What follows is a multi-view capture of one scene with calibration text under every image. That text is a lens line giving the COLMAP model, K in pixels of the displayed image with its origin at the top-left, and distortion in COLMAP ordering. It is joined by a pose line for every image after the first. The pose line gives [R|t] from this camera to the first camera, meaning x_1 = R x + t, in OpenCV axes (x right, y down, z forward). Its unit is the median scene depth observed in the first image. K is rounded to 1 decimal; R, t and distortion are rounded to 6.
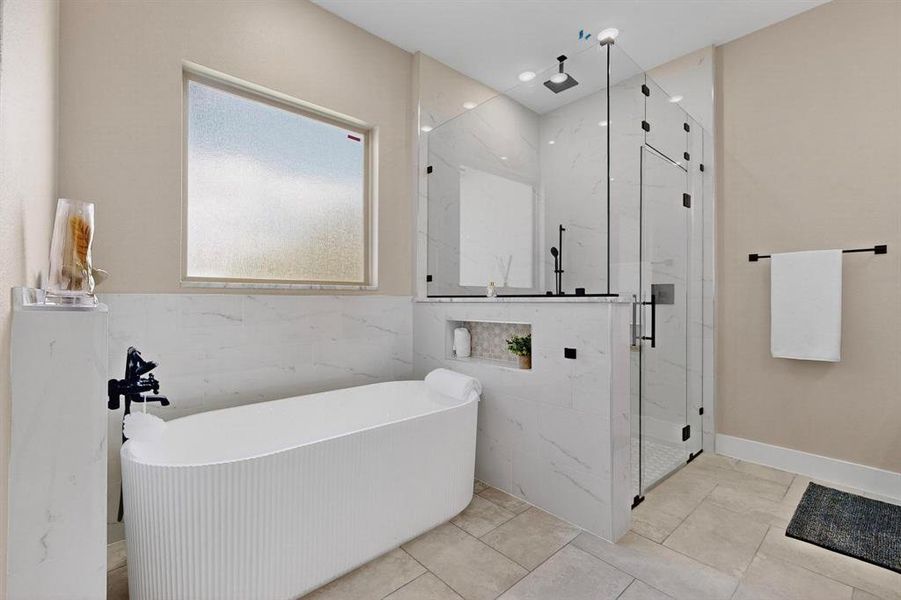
lens RADIAL K [[392.4, 0, 449.2], [0, 392.4, 298.6], [0, 0, 1]] dist [-0.001899, -0.000083]
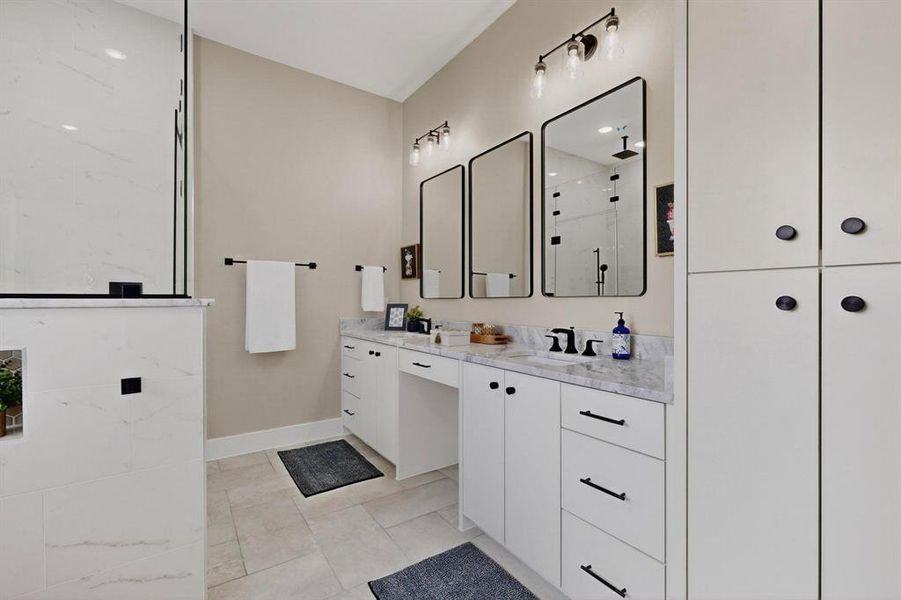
lens RADIAL K [[392.4, 0, 449.5], [0, 392.4, 304.8], [0, 0, 1]] dist [-0.001899, -0.000083]
pose [[0.119219, -0.010912, 0.992808, -0.229061], [-0.000314, 0.999939, 0.011028, -0.000856], [-0.992868, -0.001626, 0.119208, 0.344427]]
